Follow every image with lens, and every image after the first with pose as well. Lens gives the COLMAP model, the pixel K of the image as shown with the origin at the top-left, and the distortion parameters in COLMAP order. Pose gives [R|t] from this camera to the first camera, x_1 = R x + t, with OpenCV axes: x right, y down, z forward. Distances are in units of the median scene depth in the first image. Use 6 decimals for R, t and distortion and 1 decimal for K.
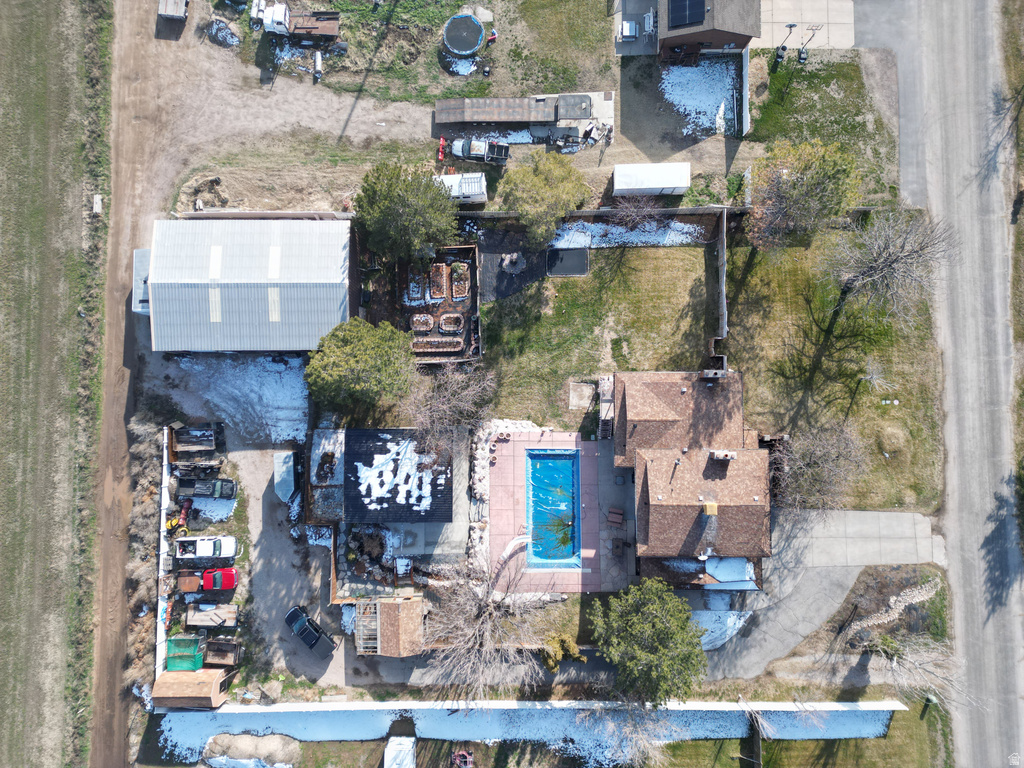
lens RADIAL K [[704.0, 0, 512.0], [0, 704.0, 384.0], [0, 0, 1]] dist [0.002078, -0.004924]
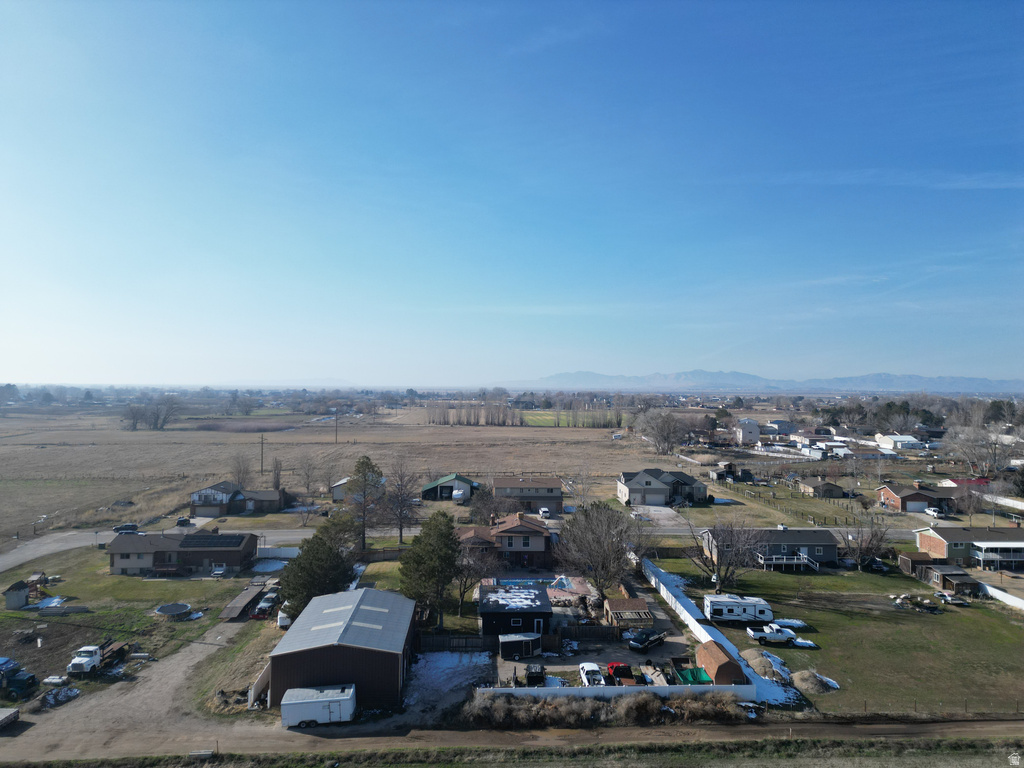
lens RADIAL K [[704.0, 0, 512.0], [0, 704.0, 384.0], [0, 0, 1]] dist [0.002078, -0.004924]
pose [[-0.042302, -0.017611, 0.998950, -1.499410], [0.996303, 0.074078, 0.043496, 0.036704], [-0.074766, 0.997097, 0.014412, 0.572177]]
